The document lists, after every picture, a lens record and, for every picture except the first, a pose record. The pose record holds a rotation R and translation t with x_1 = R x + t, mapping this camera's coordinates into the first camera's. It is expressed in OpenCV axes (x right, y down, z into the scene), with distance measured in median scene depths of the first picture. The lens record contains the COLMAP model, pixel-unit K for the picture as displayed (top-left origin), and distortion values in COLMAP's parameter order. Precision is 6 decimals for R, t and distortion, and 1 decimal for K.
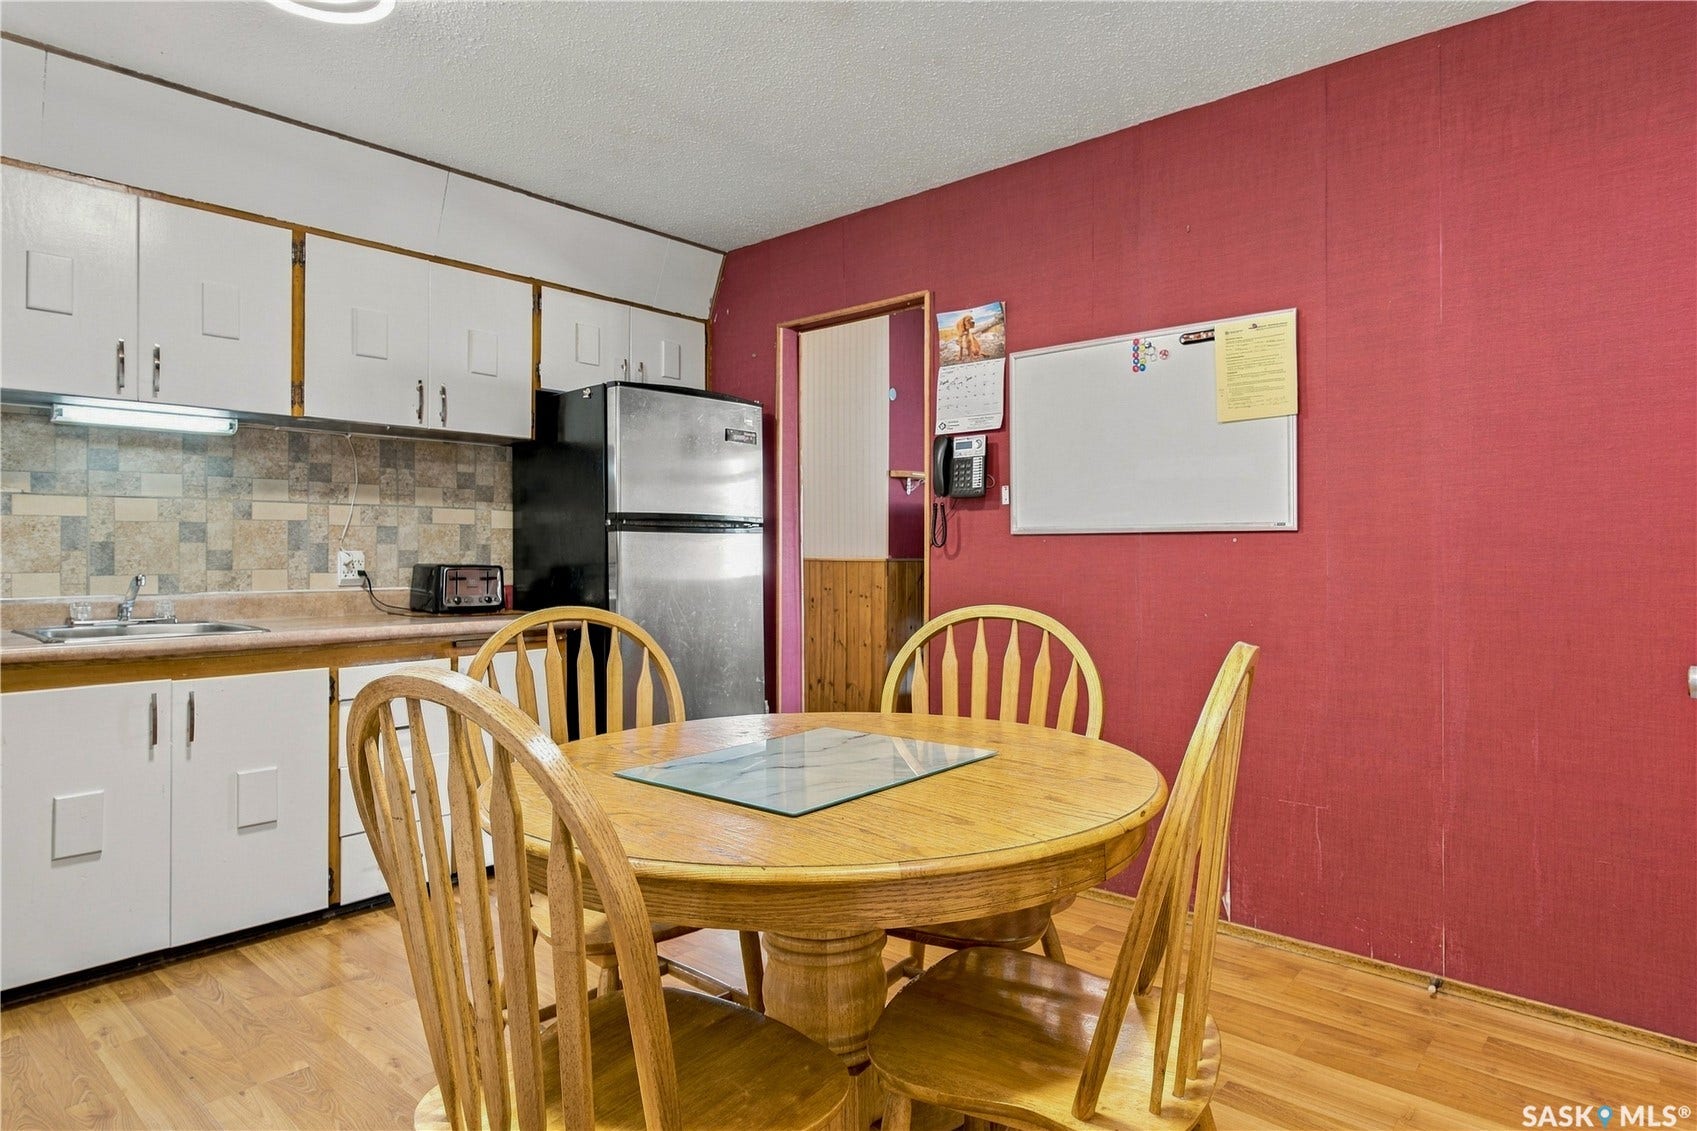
lens RADIAL K [[823.3, 0, 848.5], [0, 823.3, 565.5], [0, 0, 1]] dist [-0.000874, -0.000382]
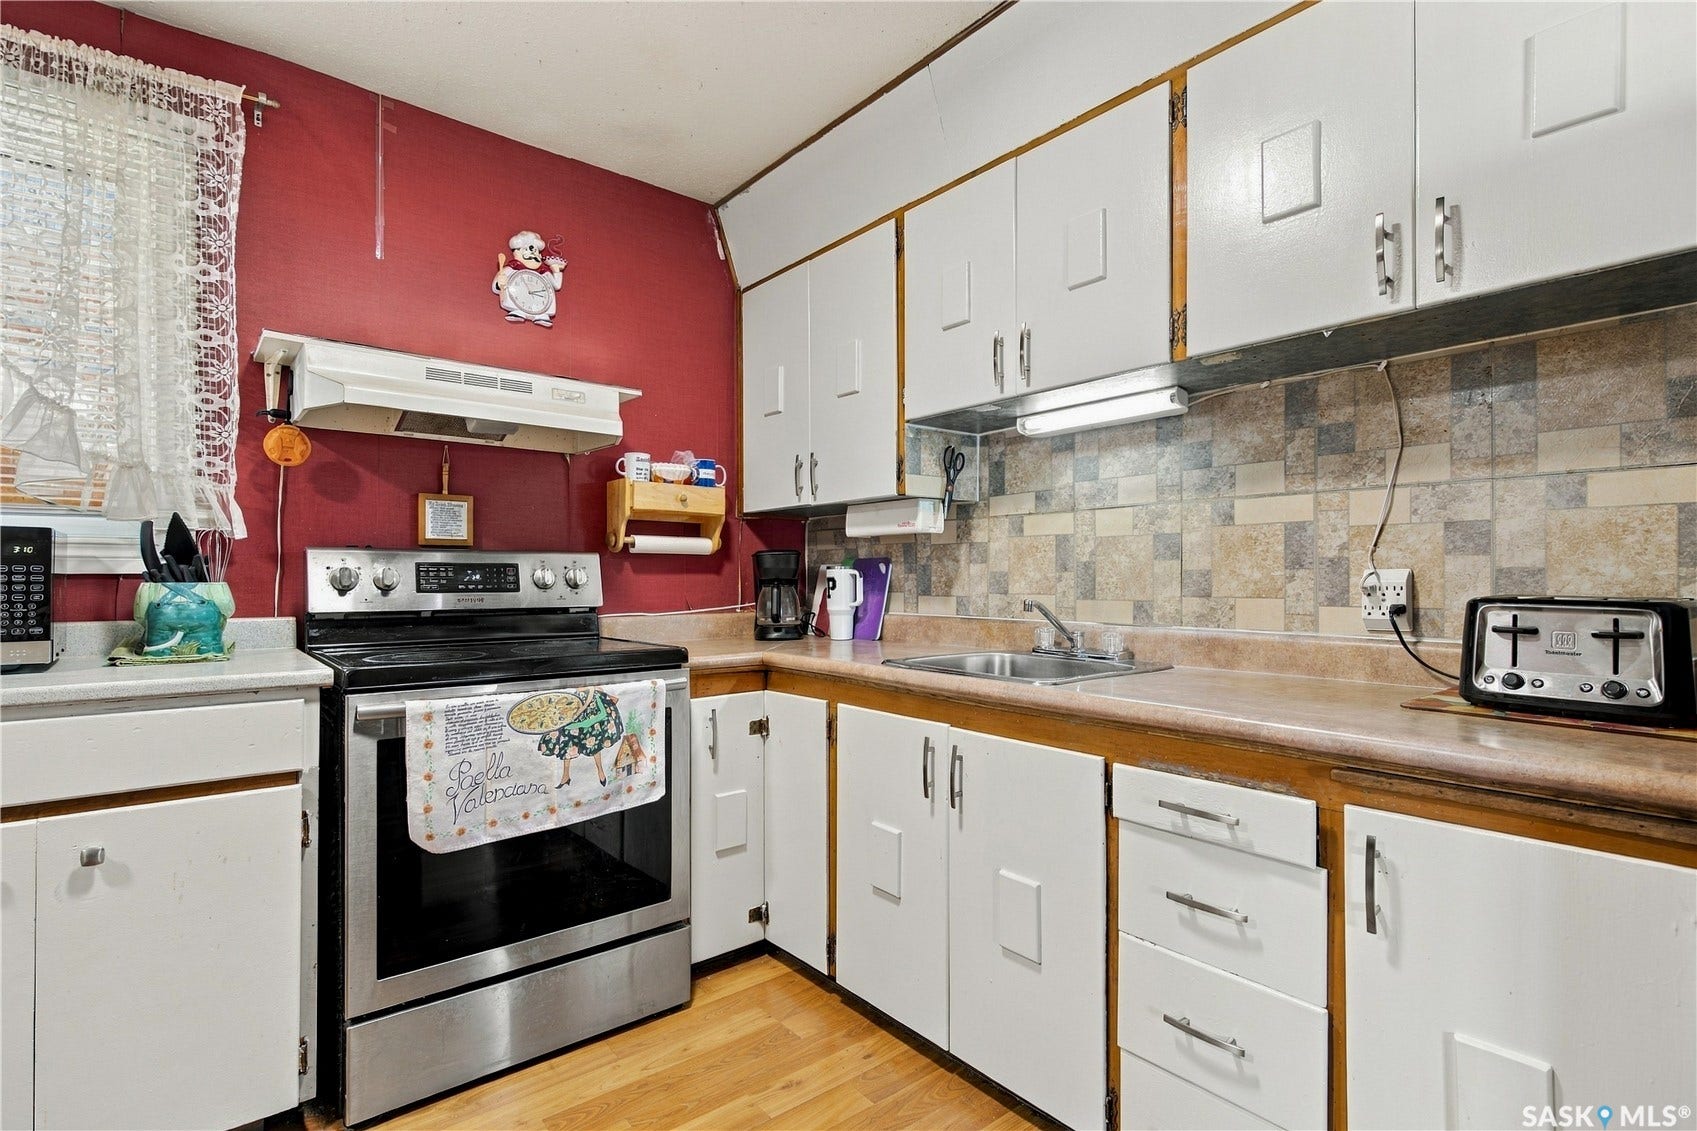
lens RADIAL K [[823.3, 0, 848.5], [0, 823.3, 565.5], [0, 0, 1]] dist [-0.000874, -0.000382]
pose [[-0.163036, -0.000316, -0.986620, 0.008472], [-0.002198, 0.999998, 0.000043, -0.021500], [0.986618, 0.002176, -0.163037, 0.797572]]
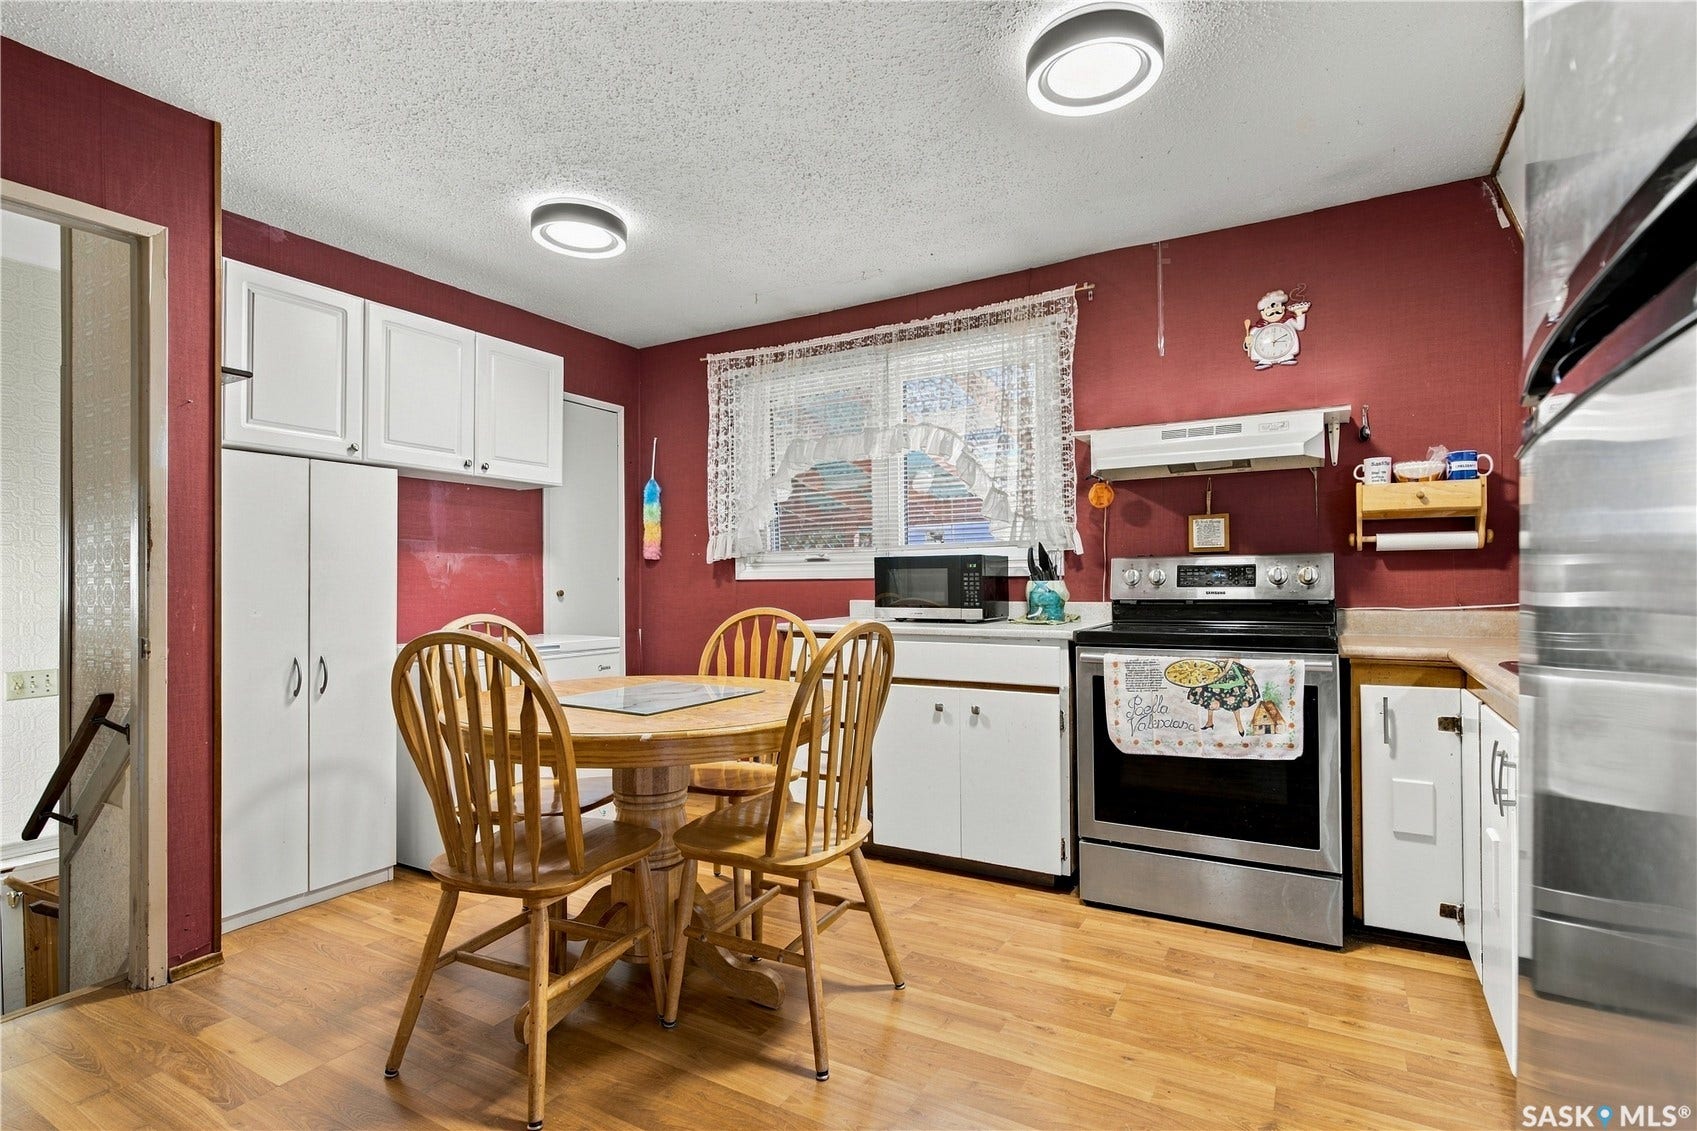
lens RADIAL K [[823.3, 0, 848.5], [0, 823.3, 565.5], [0, 0, 1]] dist [-0.000874, -0.000382]
pose [[-0.982643, 0.021439, -0.184266, -0.045092], [0.023838, 0.999657, -0.010818, -0.022123], [0.183971, -0.015022, -0.982817, 1.193142]]
